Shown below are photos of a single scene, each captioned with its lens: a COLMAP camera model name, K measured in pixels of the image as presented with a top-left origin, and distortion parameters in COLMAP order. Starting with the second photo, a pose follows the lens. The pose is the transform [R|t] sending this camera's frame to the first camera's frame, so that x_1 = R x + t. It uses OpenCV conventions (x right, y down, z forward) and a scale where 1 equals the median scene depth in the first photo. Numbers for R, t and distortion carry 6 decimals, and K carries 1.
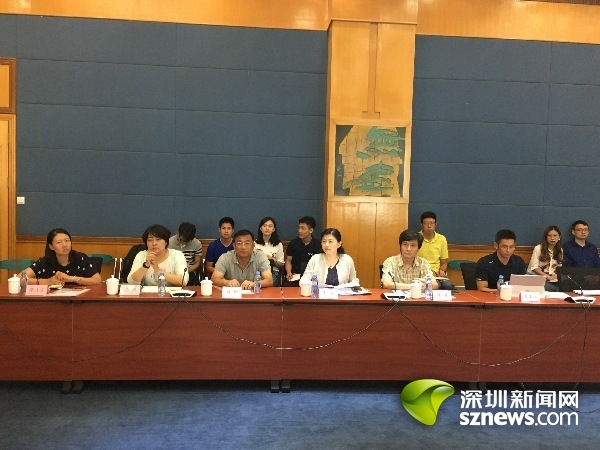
lens RADIAL K [[542.2, 0, 300.0], [0, 542.2, 225.0], [0, 0, 1]] dist [0.067551, 0.000756]
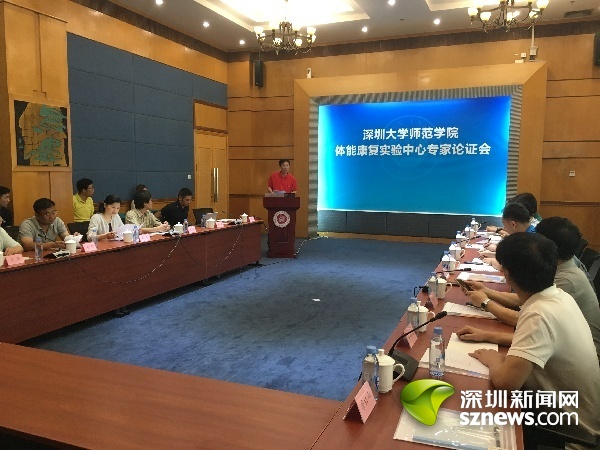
lens RADIAL K [[511.8, 0, 300.0], [0, 511.8, 225.0], [0, 0, 1]] dist [-0.007353, -0.010606]
pose [[0.435240, -0.116162, 0.892789, -0.616958], [0.055017, 0.993220, 0.102408, -0.010222], [-0.898632, 0.004547, 0.438680, 0.048828]]
